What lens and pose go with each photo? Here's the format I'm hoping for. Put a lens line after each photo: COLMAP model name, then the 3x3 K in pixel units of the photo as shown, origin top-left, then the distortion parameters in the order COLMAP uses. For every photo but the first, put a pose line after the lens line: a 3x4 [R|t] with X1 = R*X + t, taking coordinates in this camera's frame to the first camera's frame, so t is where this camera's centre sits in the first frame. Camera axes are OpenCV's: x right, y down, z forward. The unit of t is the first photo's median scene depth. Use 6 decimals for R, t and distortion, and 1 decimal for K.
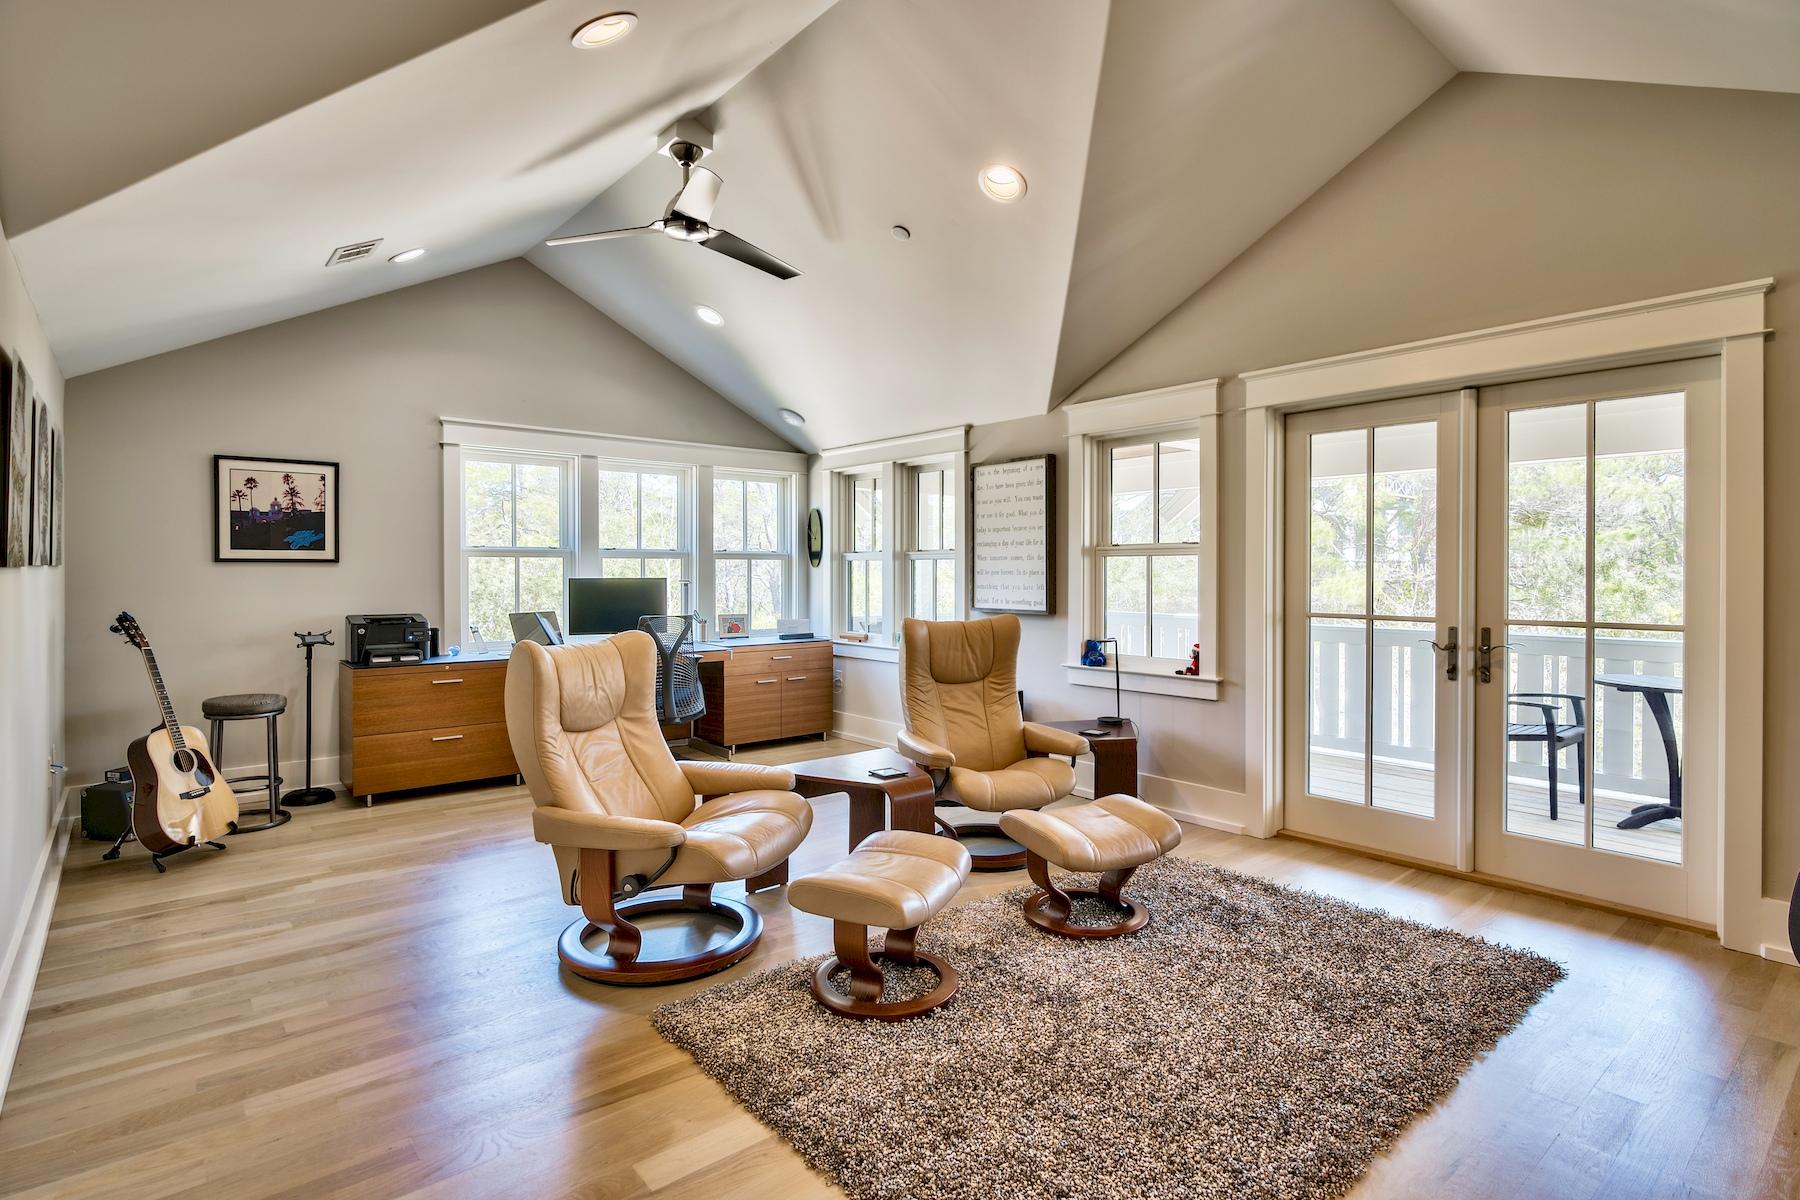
lens RADIAL K [[884.4, 0, 882.9], [0, 884.4, 573.4], [0, 0, 1]] dist [-0.005771, 0.002255]
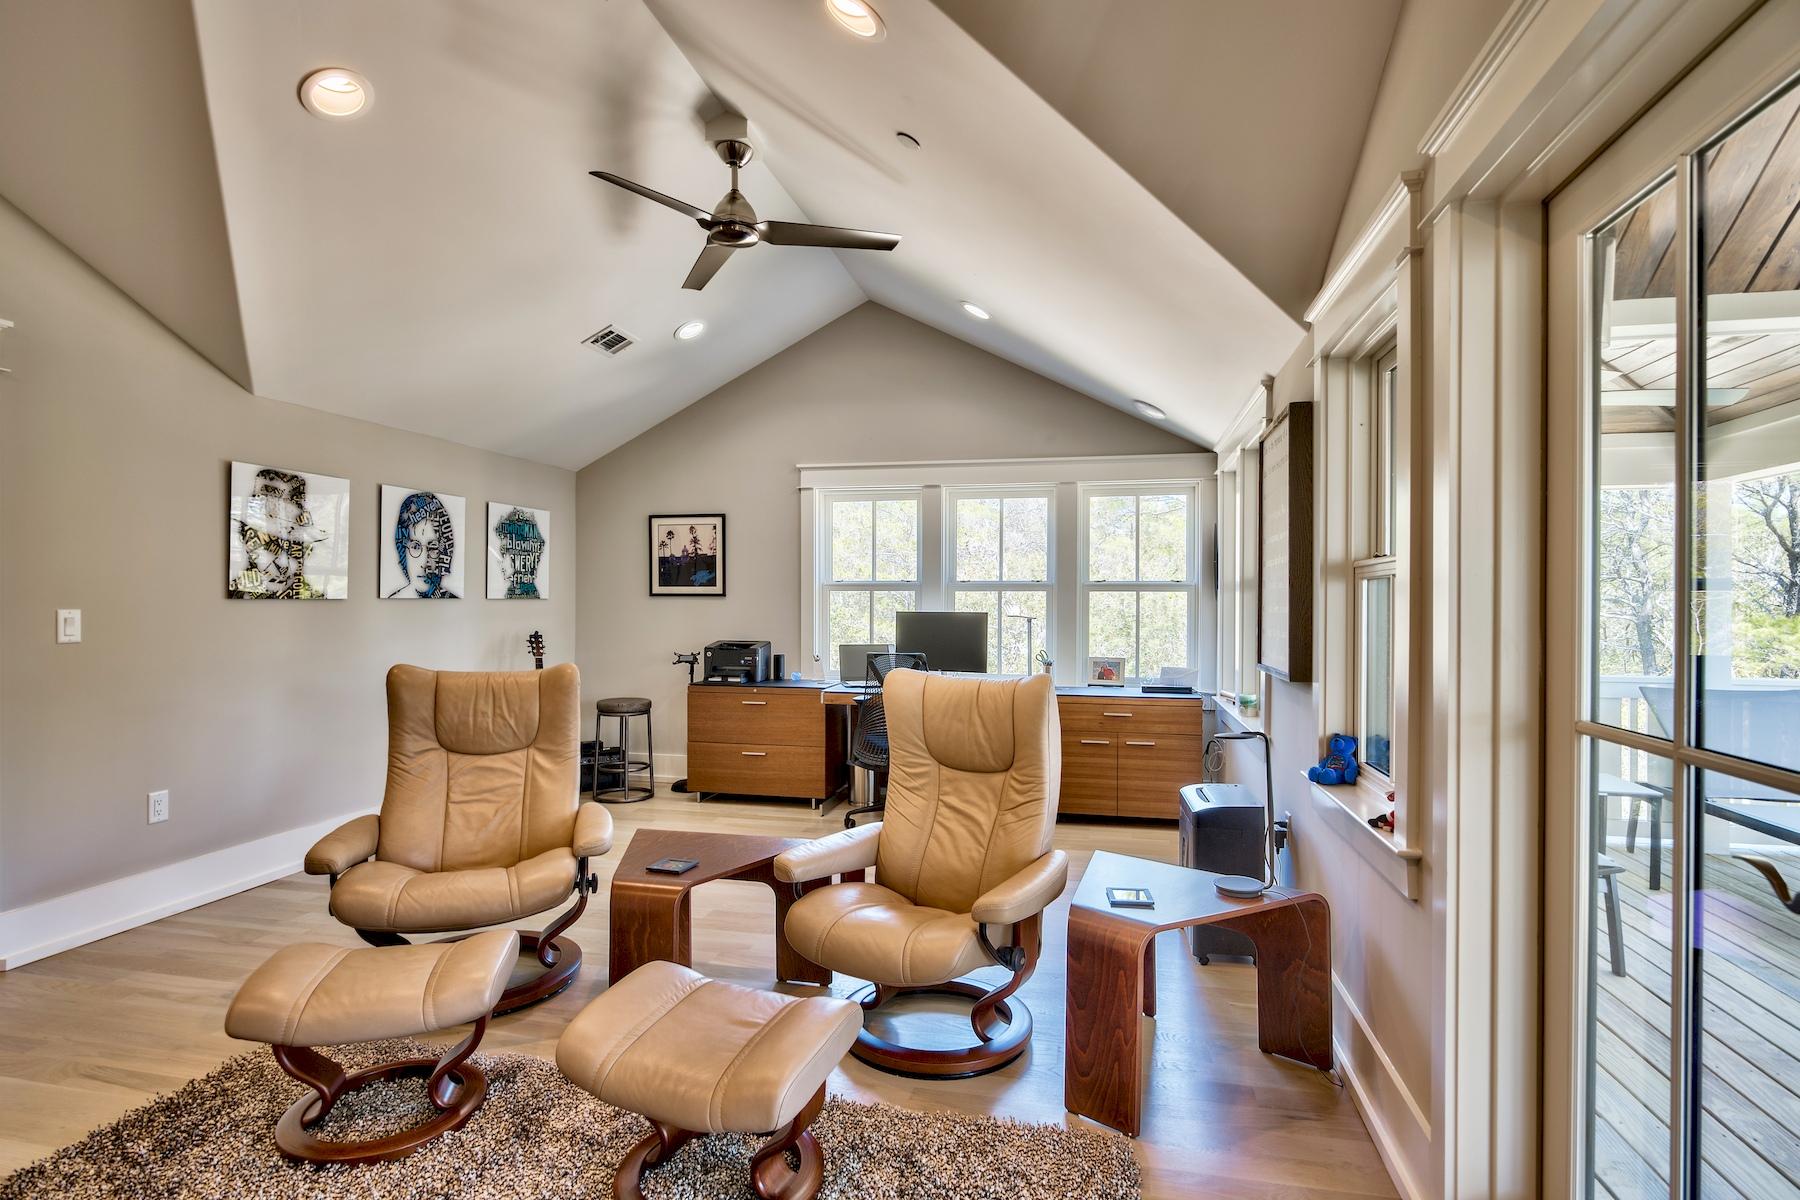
lens RADIAL K [[884.4, 0, 902.2], [0, 884.4, 599.6], [0, 0, 1]] dist [-0.005771, 0.002255]
pose [[0.622823, -0.000617, -0.782362, 0.436932], [-0.006049, 0.999966, -0.005604, -0.002457], [0.782339, 0.008223, 0.622798, 0.400159]]
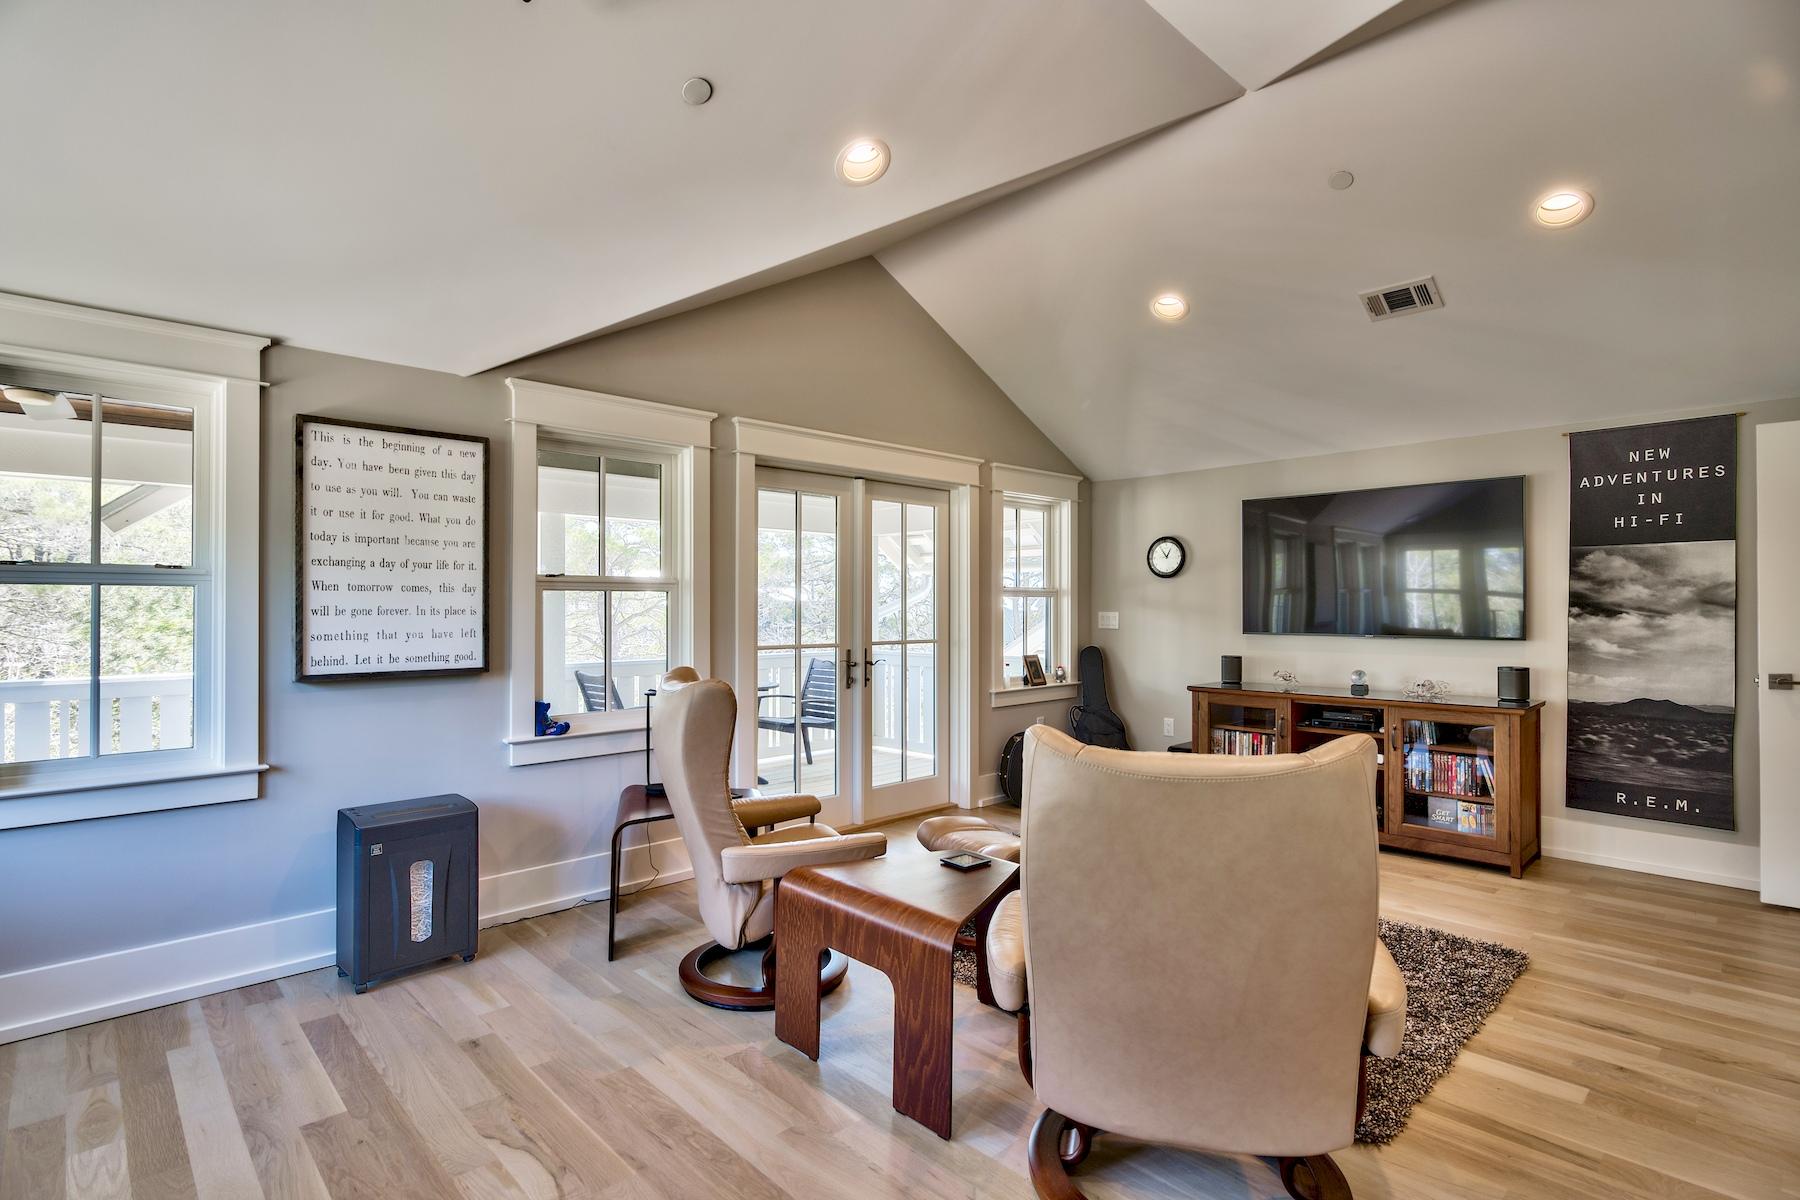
lens RADIAL K [[884.4, 0, 894.7], [0, 884.4, 600.4], [0, 0, 1]] dist [-0.005771, 0.002255]
pose [[-0.077306, 0.003636, 0.997001, -0.757944], [0.000009, 0.999993, -0.003646, -0.010395], [-0.997007, -0.000273, -0.077306, 1.078445]]
